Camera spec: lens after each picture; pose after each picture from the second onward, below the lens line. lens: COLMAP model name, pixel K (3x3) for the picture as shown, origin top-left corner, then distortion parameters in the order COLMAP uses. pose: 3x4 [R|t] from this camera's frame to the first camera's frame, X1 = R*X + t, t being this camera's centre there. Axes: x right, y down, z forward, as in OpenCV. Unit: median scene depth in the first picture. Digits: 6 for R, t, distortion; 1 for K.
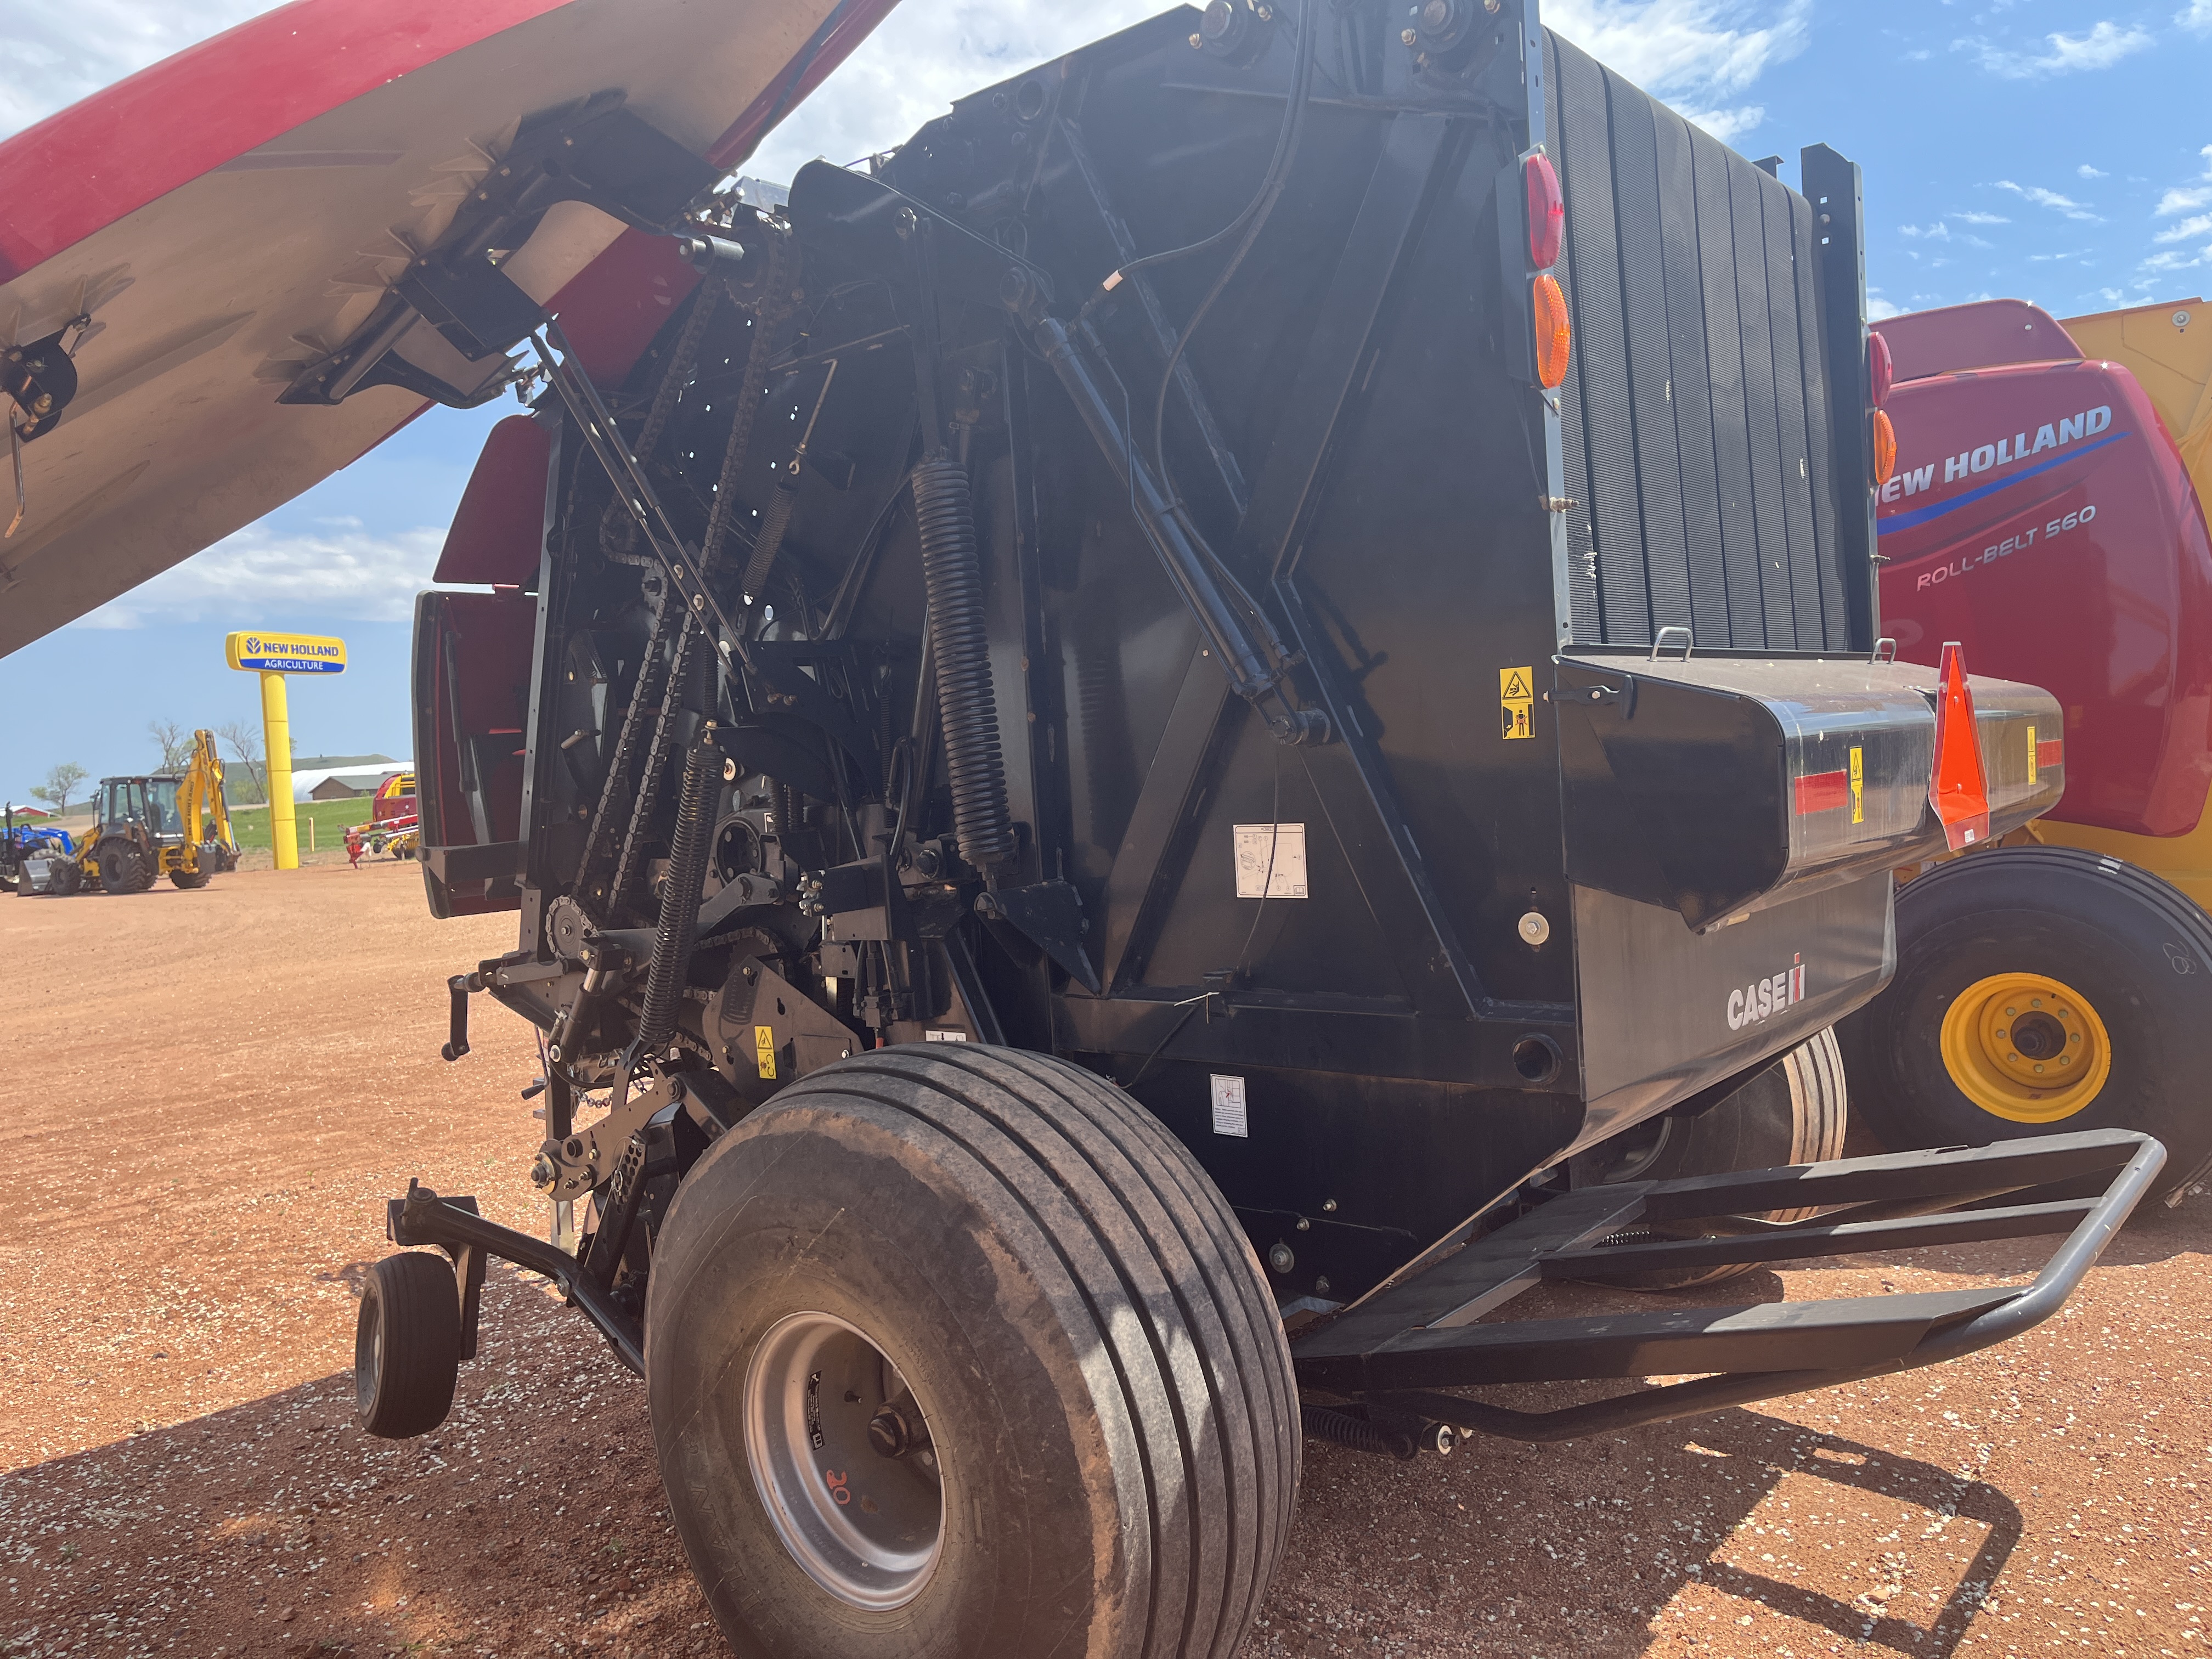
lens RADIAL K [[1643.3, 0, 1110.6], [0, 1643.3, 817.6], [0, 0, 1]] dist [0.063828, -0.073833]
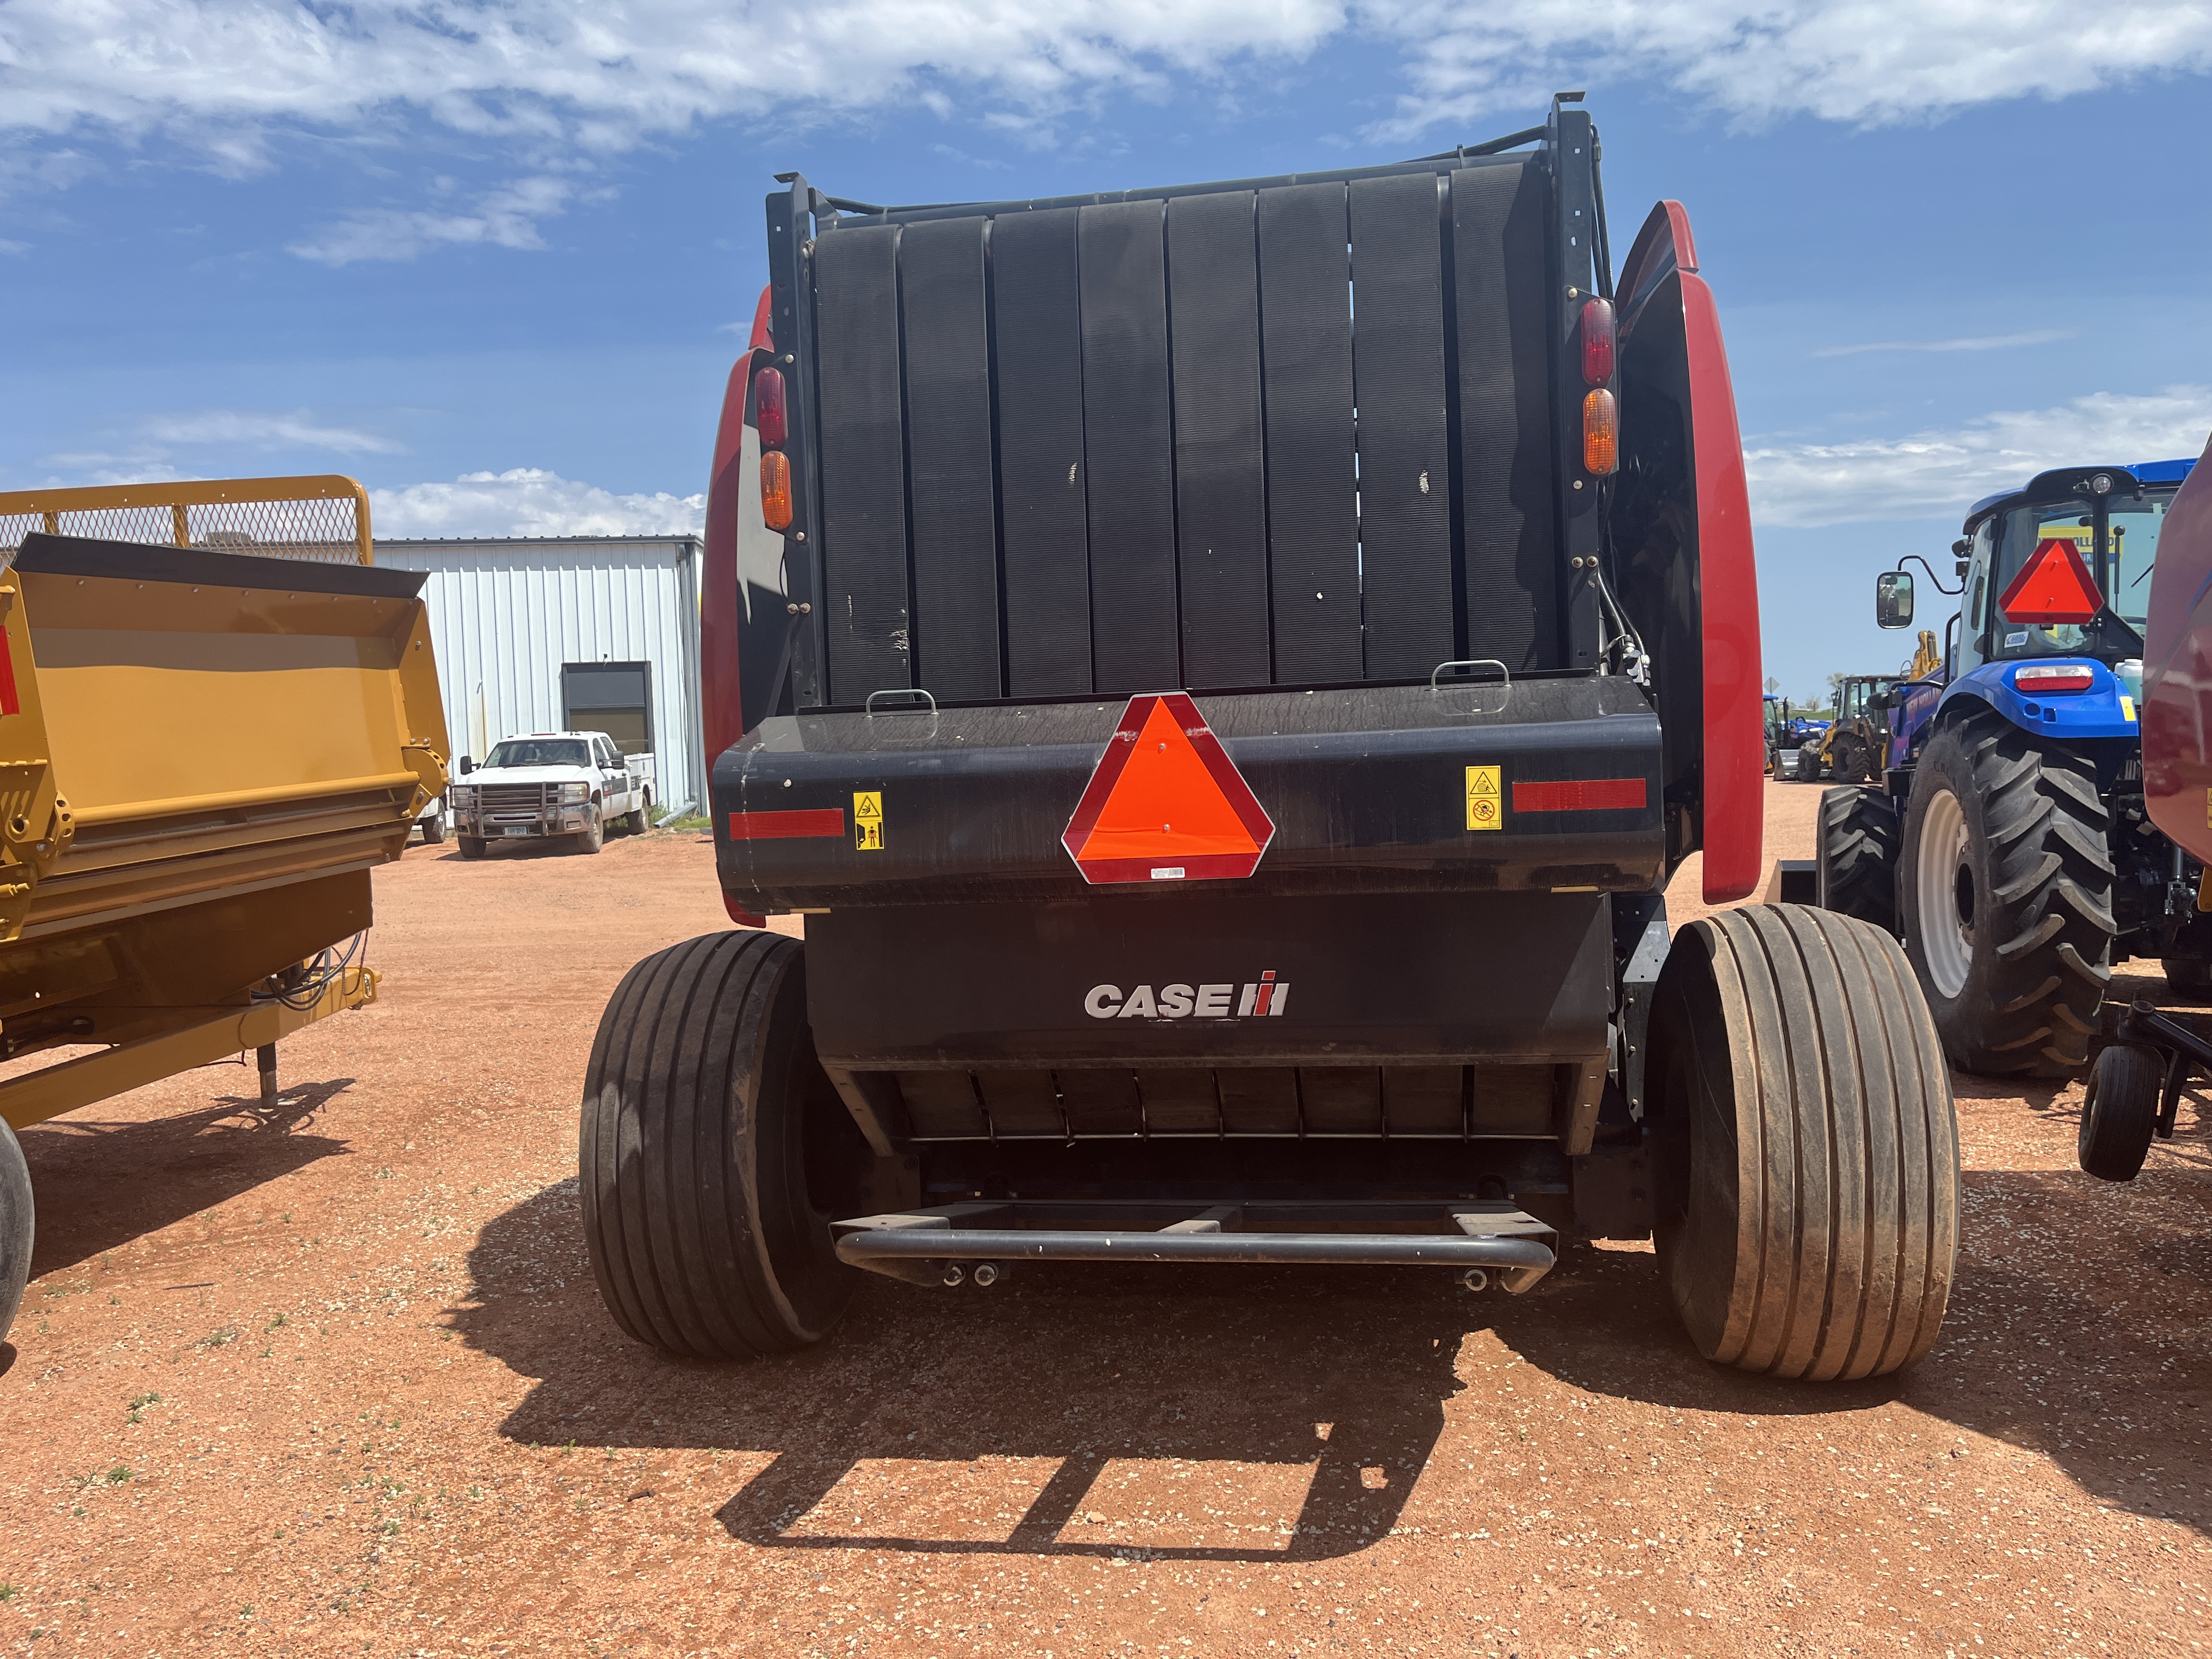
lens RADIAL K [[1643.3, 0, 1110.6], [0, 1643.3, 817.6], [0, 0, 1]] dist [0.063828, -0.073833]
pose [[0.522323, 0.073041, -0.849614, 1.172077], [-0.017033, 0.997020, 0.075242, -0.087034], [0.852578, -0.024829, 0.522010, 0.349210]]
